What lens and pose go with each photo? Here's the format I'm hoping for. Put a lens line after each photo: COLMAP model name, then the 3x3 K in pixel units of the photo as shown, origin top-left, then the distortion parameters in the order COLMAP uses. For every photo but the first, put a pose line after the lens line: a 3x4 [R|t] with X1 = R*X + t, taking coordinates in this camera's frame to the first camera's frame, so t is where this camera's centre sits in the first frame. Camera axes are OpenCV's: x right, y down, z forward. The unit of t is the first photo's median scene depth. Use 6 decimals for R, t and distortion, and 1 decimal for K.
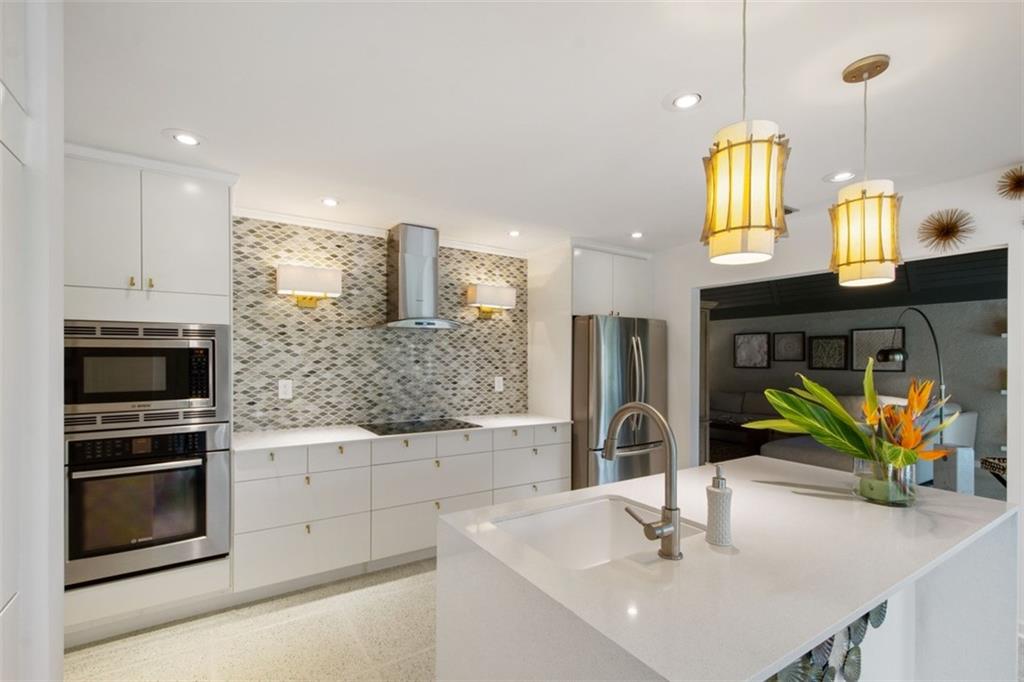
lens RADIAL K [[455.6, 0, 506.9], [0, 455.6, 354.8], [0, 0, 1]] dist [0.000900, 0.000293]
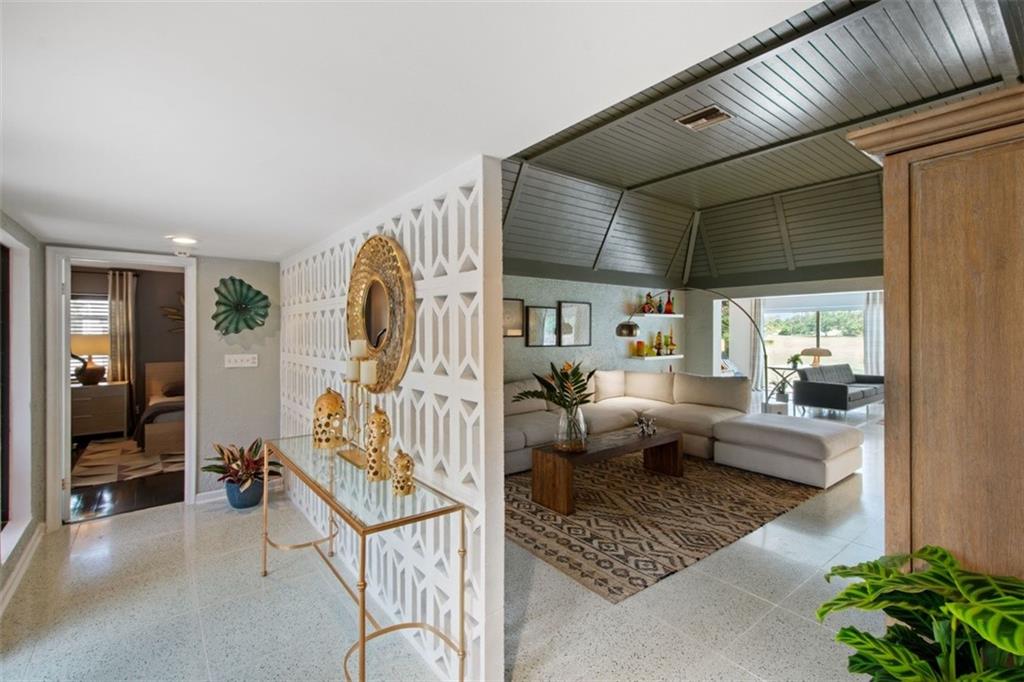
lens RADIAL K [[457.4, 0, 504.0], [0, 457.4, 330.4], [0, 0, 1]] dist [0.002248, 0.000129]
pose [[-0.092413, -0.003418, 0.995715, -0.134576], [-0.007259, 0.999970, 0.002759, 0.000850], [-0.995694, -0.006973, -0.092435, 1.159604]]
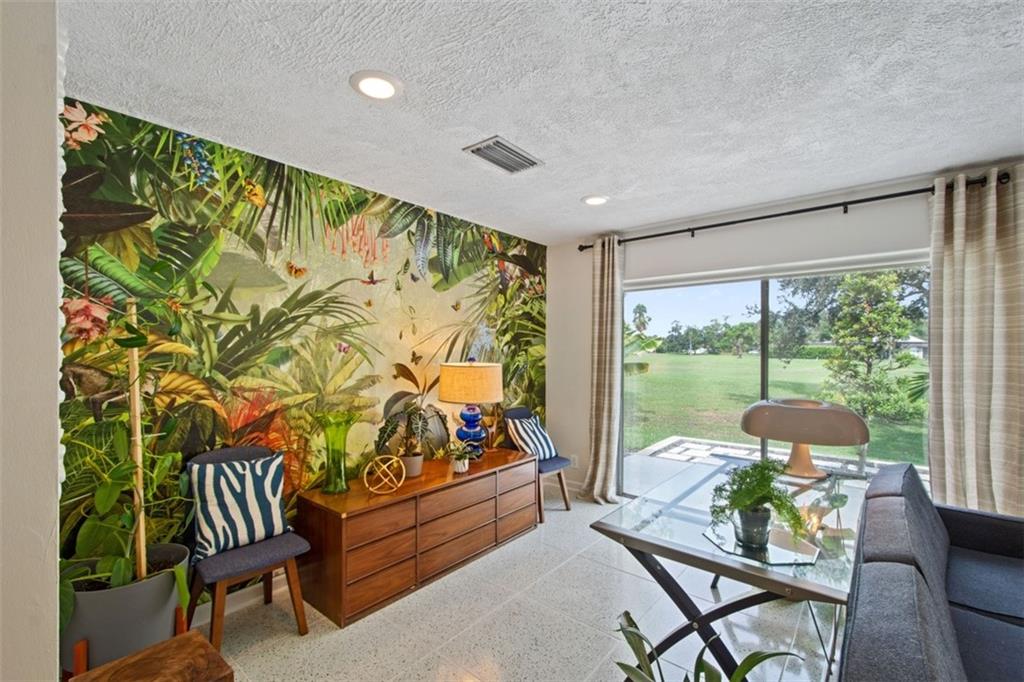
lens RADIAL K [[455.6, 0, 506.9], [0, 455.6, 354.8], [0, 0, 1]] dist [0.000900, 0.000293]
pose [[-0.310557, -0.017787, 0.950388, 0.816933], [-0.010807, 0.999826, 0.015181, 0.012232], [-0.950493, -0.005556, -0.310695, 0.465231]]
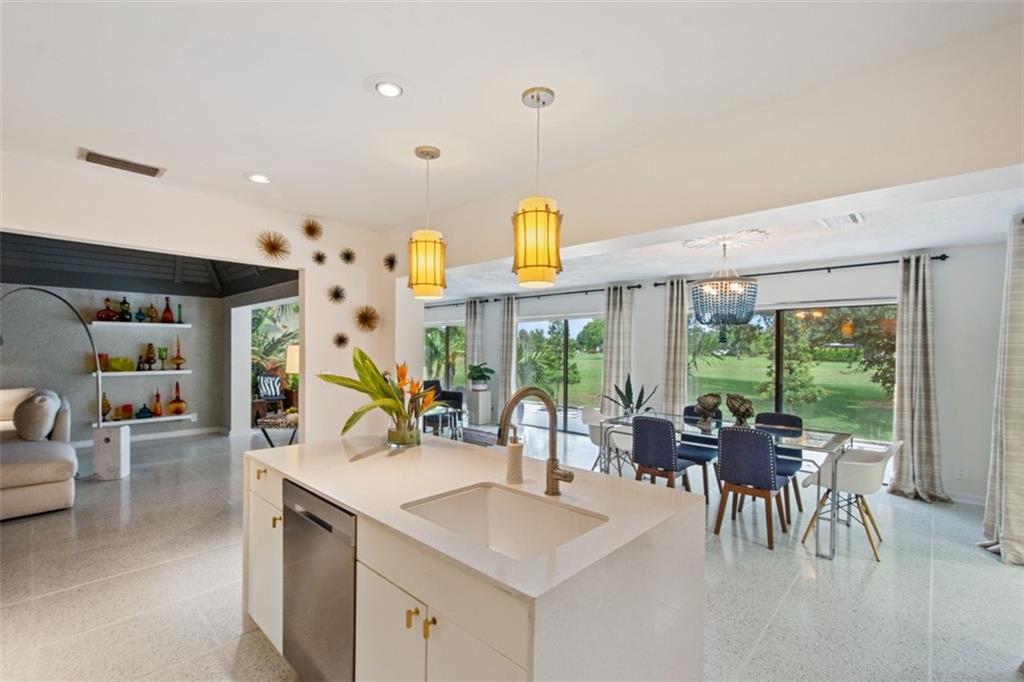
lens RADIAL K [[442.1, 0, 495.7], [0, 442.1, 353.6], [0, 0, 1]] dist [0.000855, 0.000105]
pose [[-0.248651, -0.016161, 0.968458, -0.151322], [-0.015469, 0.999800, 0.012712, 0.002723], [-0.968469, -0.011820, -0.248852, 0.244111]]
